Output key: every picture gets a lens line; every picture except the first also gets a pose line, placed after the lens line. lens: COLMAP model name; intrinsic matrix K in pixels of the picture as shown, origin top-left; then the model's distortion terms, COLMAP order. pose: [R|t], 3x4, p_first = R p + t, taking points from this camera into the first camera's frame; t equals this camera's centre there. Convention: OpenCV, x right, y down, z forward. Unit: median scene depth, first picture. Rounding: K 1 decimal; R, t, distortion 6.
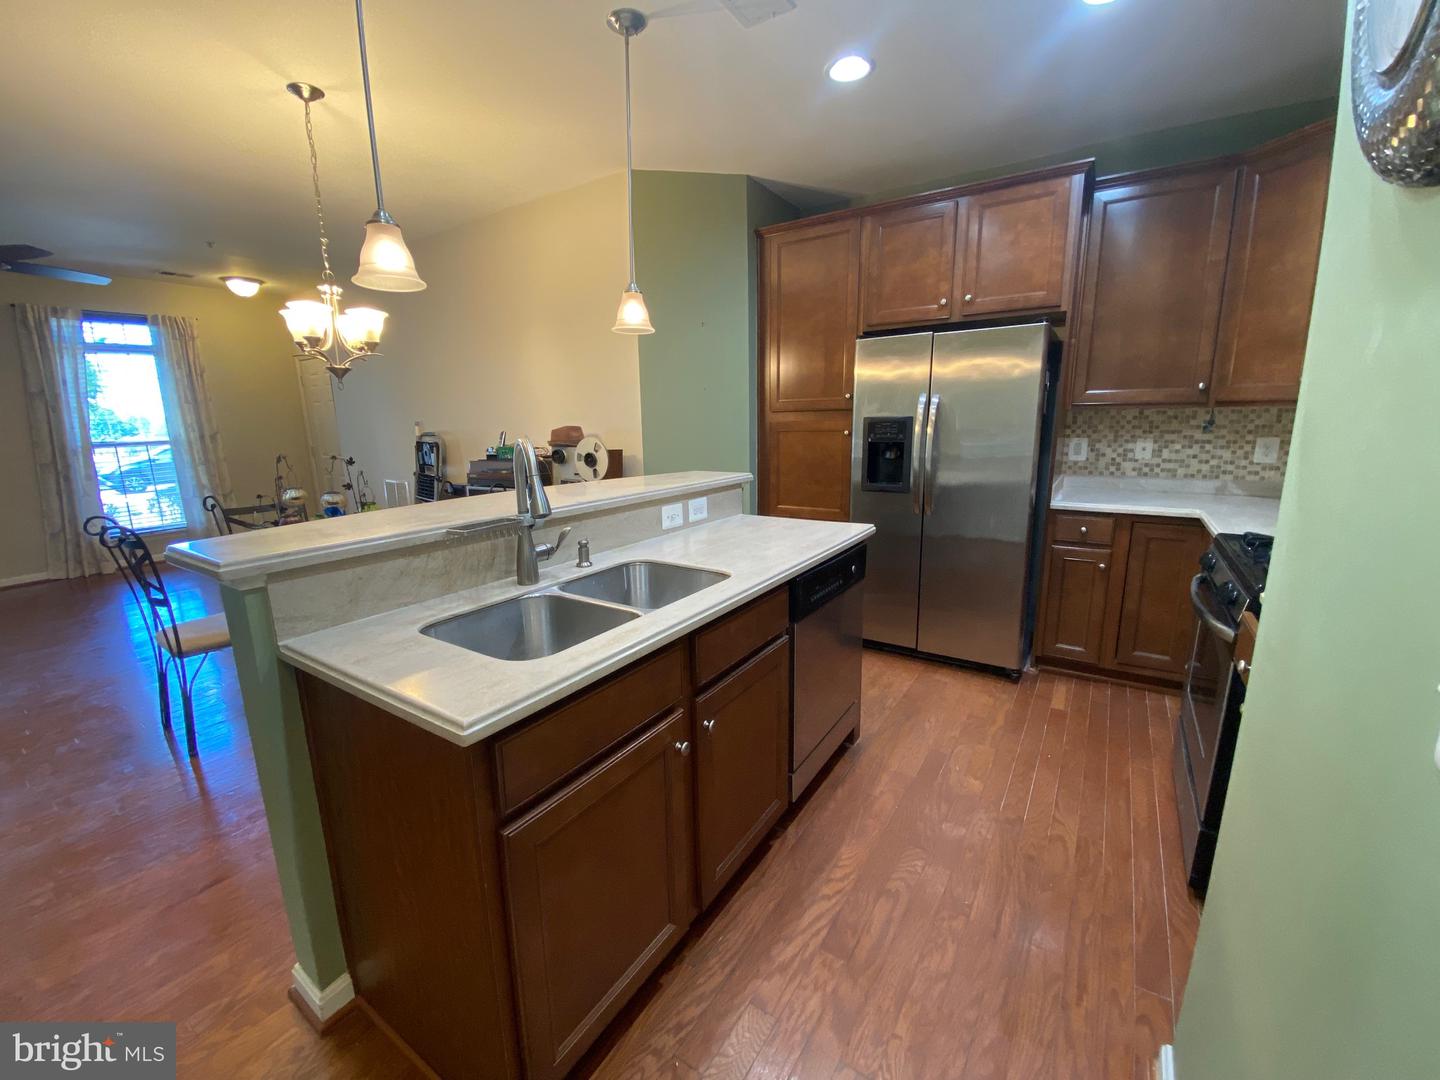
lens RADIAL K [[584.2, 0, 722.8], [0, 584.2, 537.6], [0, 0, 1]] dist [0.017533, -0.017693]
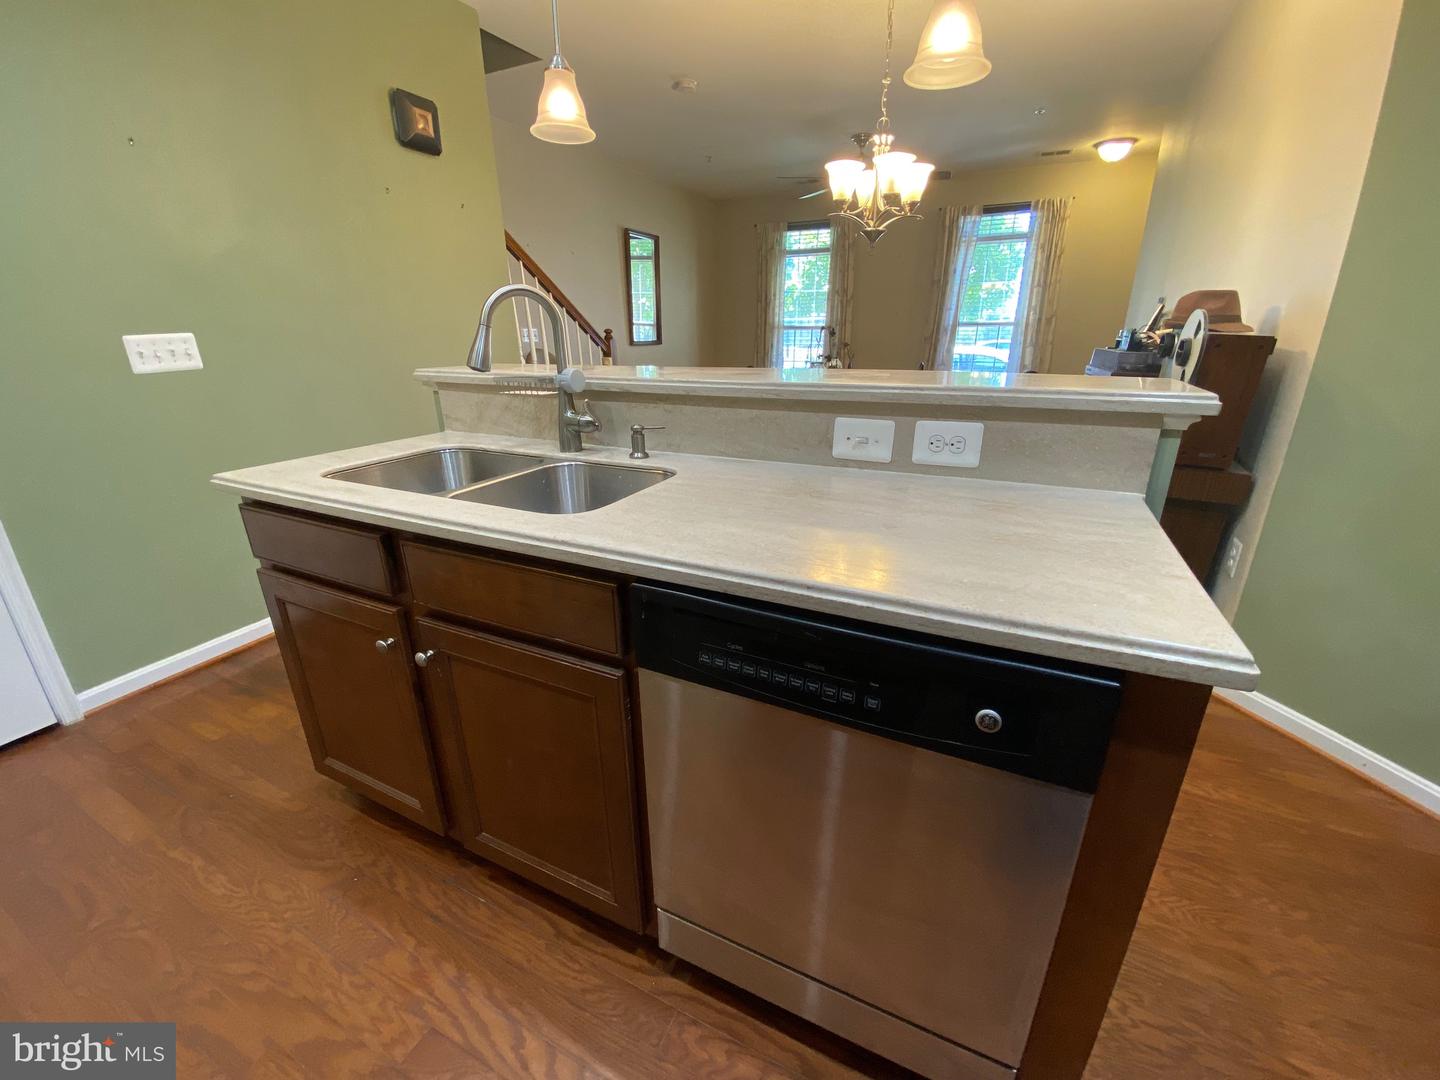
lens RADIAL K [[584.2, 0, 722.8], [0, 584.2, 537.6], [0, 0, 1]] dist [0.017533, -0.017693]
pose [[0.128546, 0.352274, -0.927027, 0.692624], [-0.192835, 0.925819, 0.325076, -0.162203], [0.972775, 0.136977, 0.186941, 1.182999]]
